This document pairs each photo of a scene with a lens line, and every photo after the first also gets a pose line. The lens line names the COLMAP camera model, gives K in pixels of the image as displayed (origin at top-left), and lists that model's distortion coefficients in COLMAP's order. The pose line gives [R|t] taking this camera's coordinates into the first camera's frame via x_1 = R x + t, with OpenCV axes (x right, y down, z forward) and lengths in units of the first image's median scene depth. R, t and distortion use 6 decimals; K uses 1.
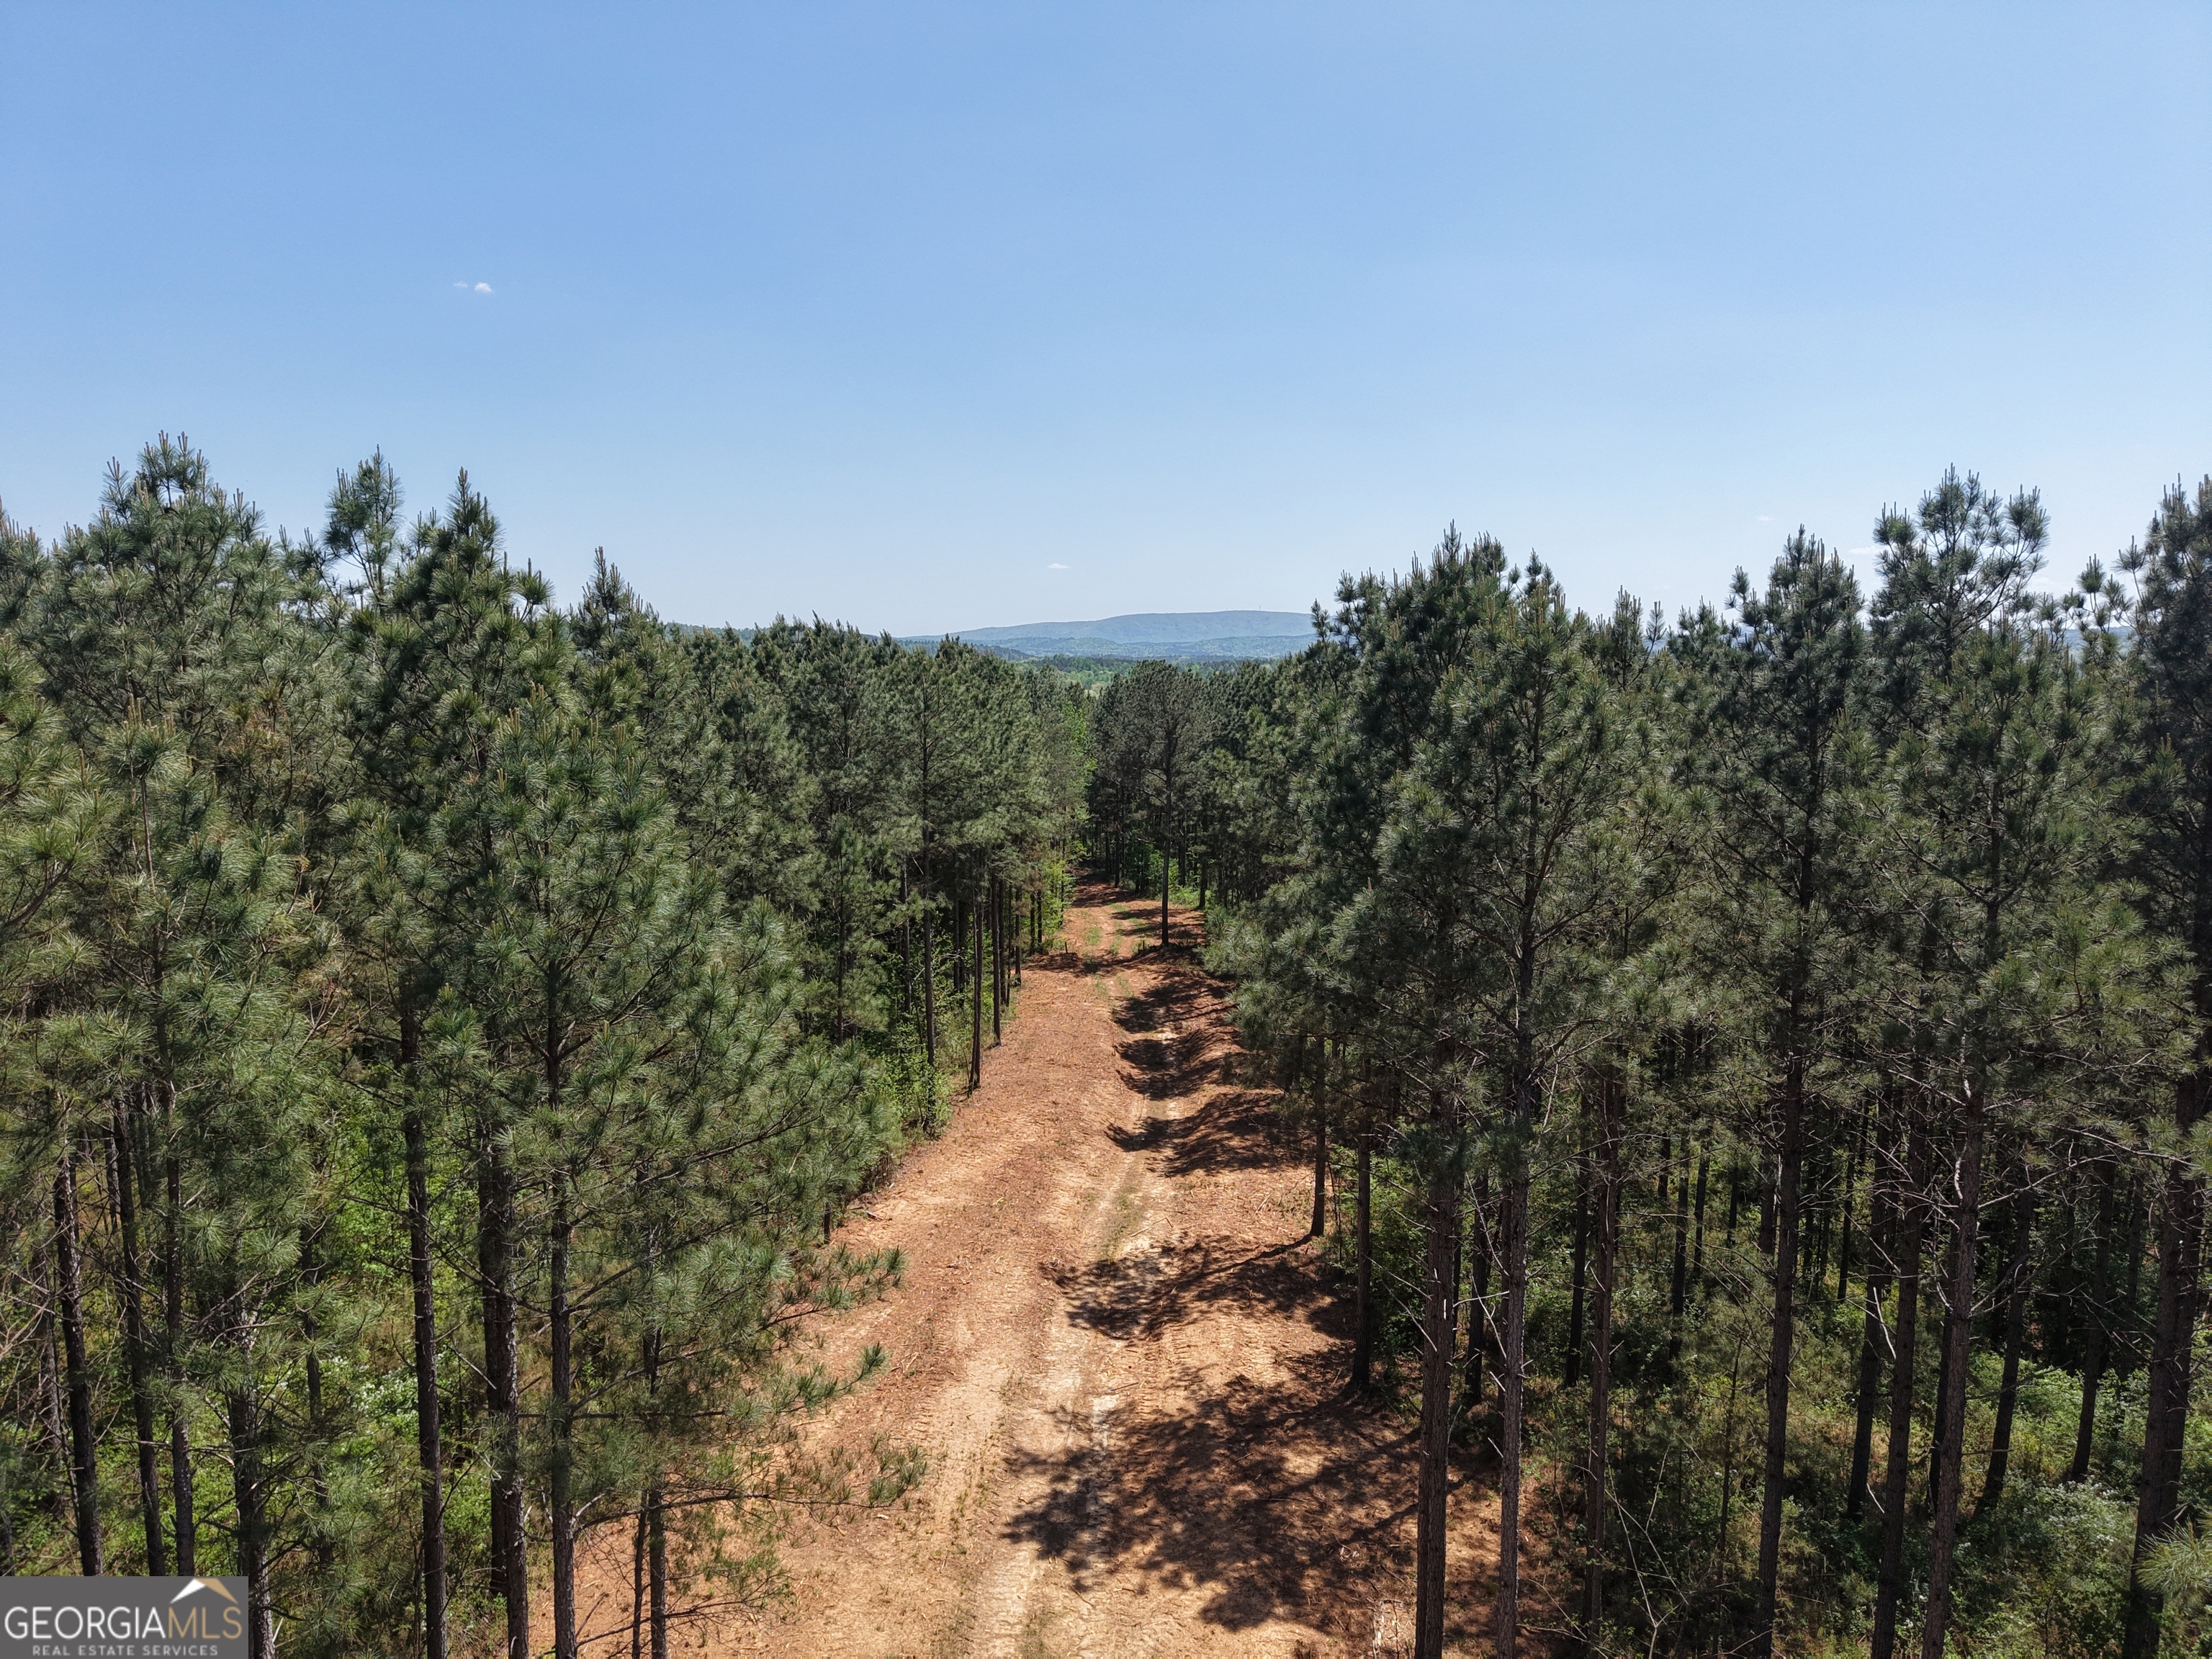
lens RADIAL K [[1499.3, 0, 1111.2], [0, 1499.3, 810.0], [0, 0, 1]] dist [-0.002087, -0.007157]
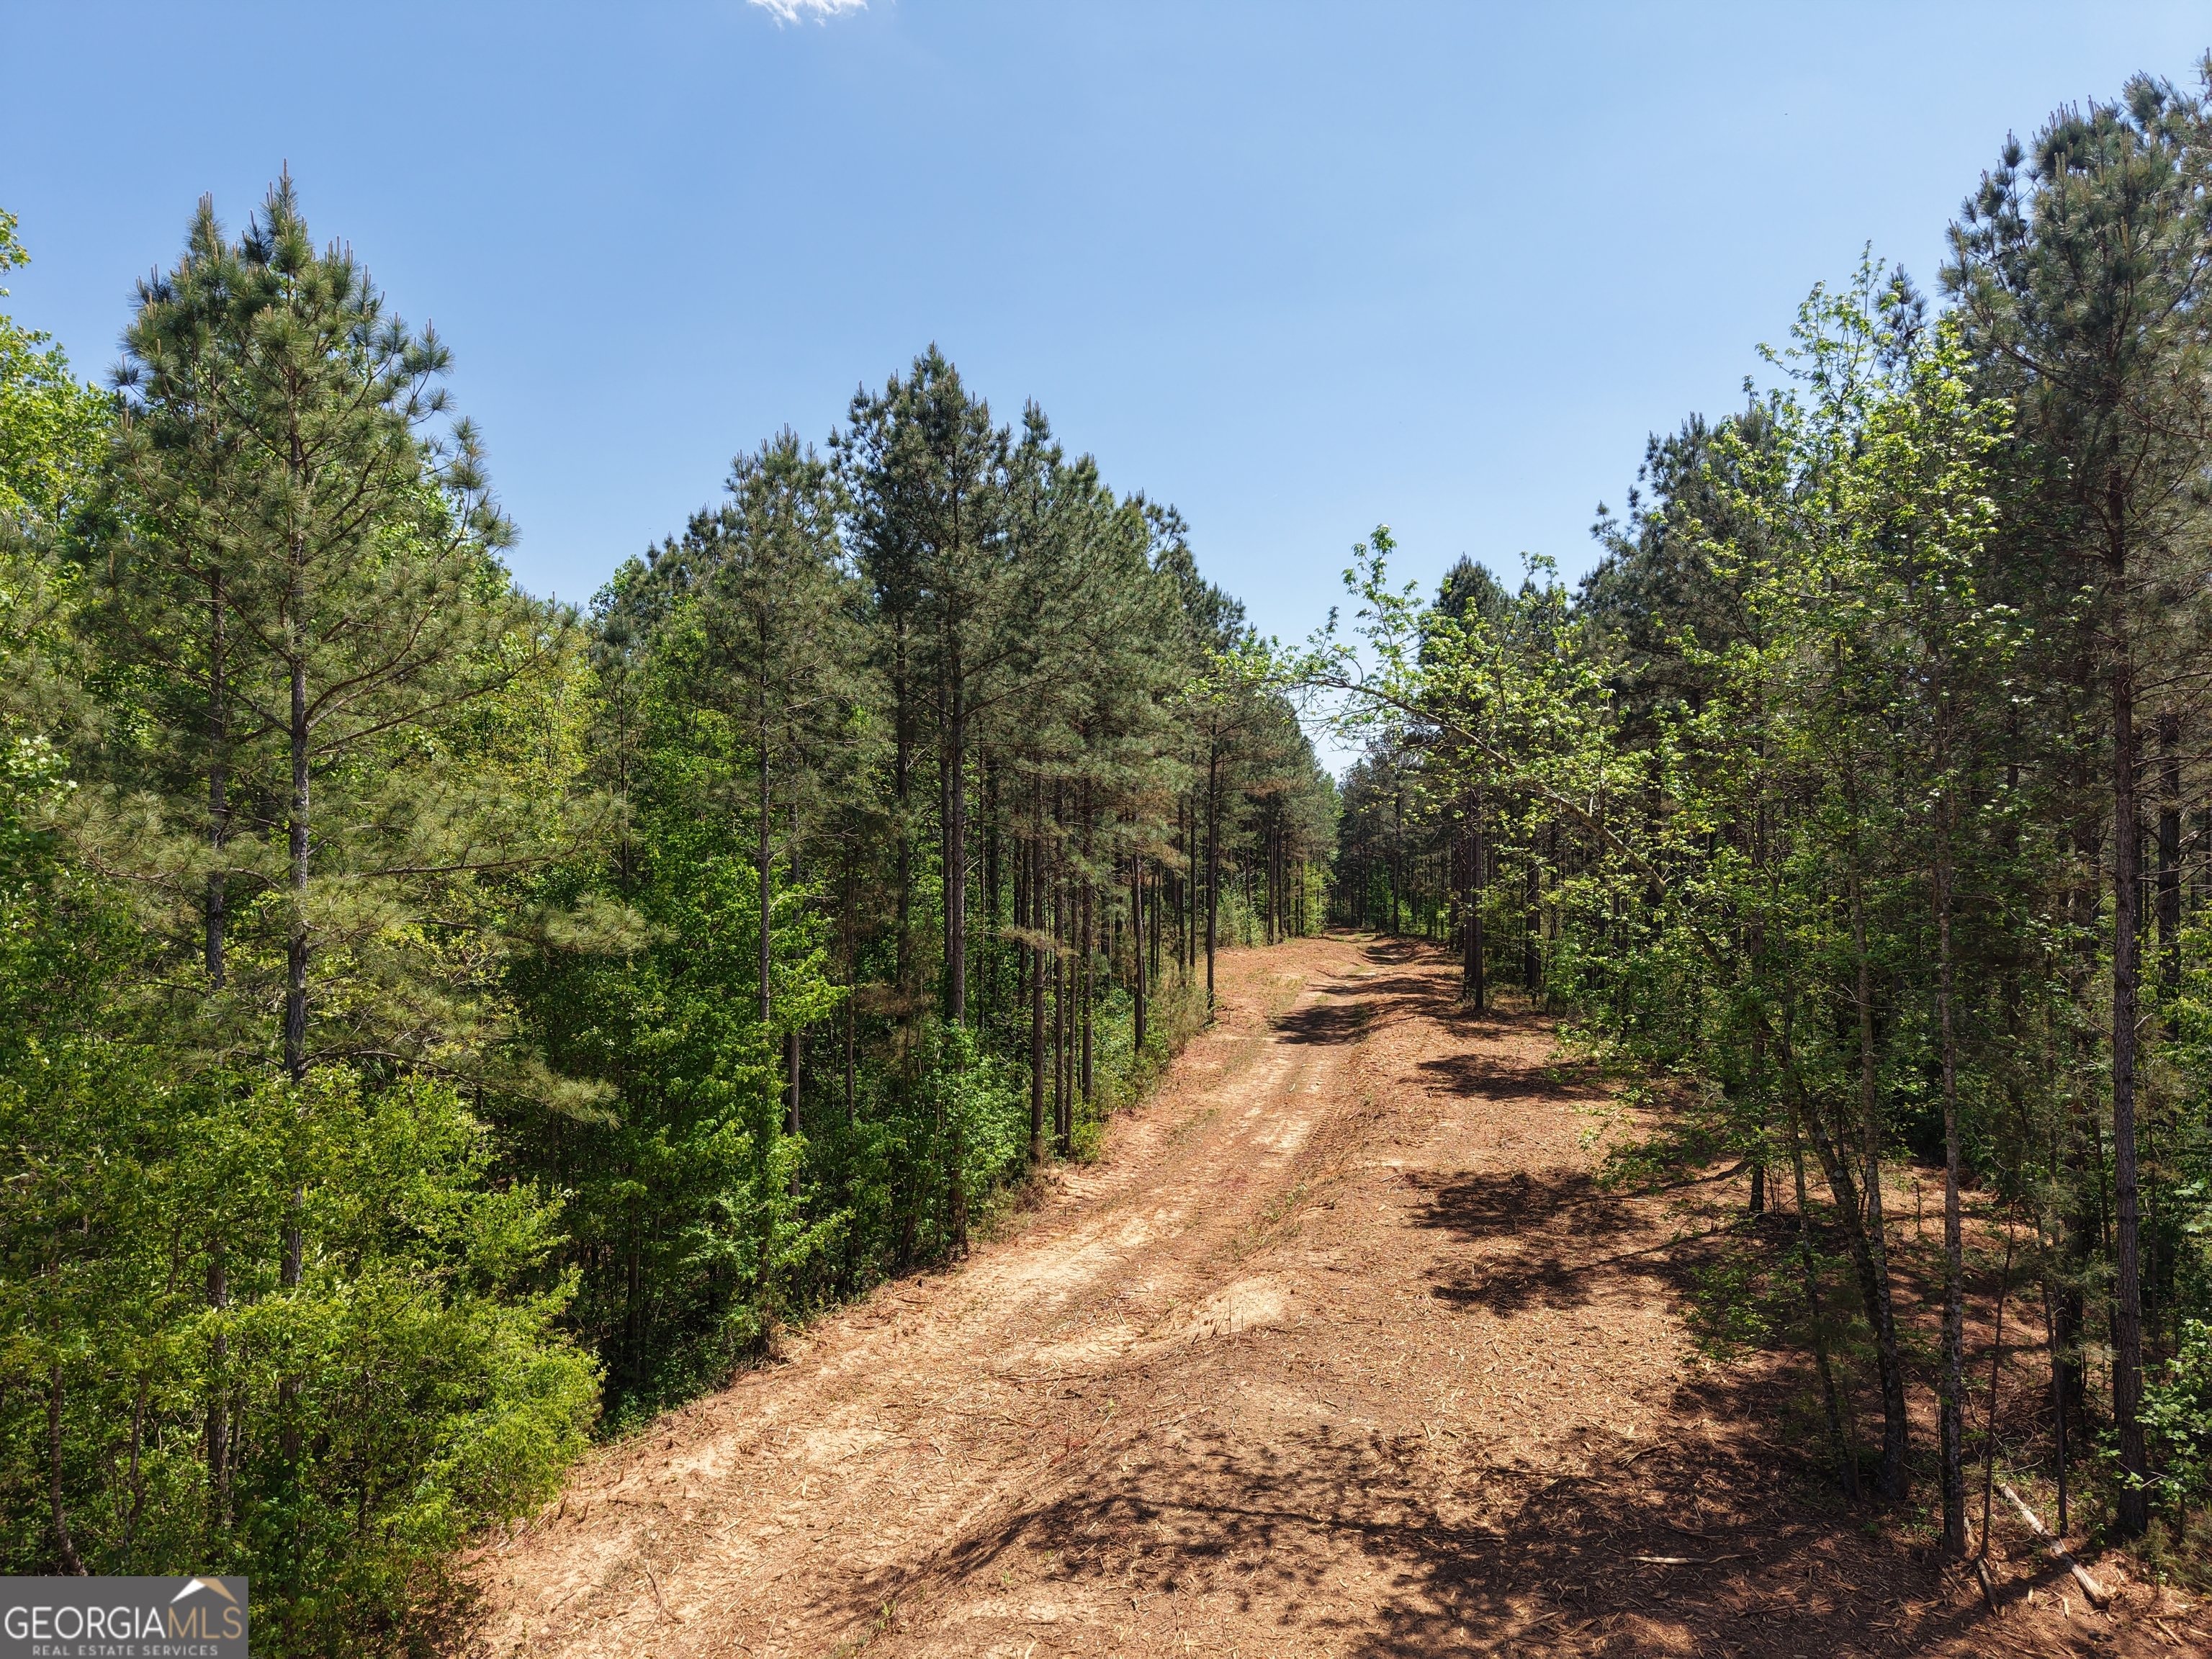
lens RADIAL K [[1490.3, 0, 1108.0], [0, 1490.3, 821.8], [0, 0, 1]] dist [0.050322, -0.064167]
pose [[0.986445, 0.006705, -0.163957, 0.001401], [-0.022180, 0.995444, -0.092735, 0.239754], [0.162588, 0.095115, 0.982099, -0.752867]]
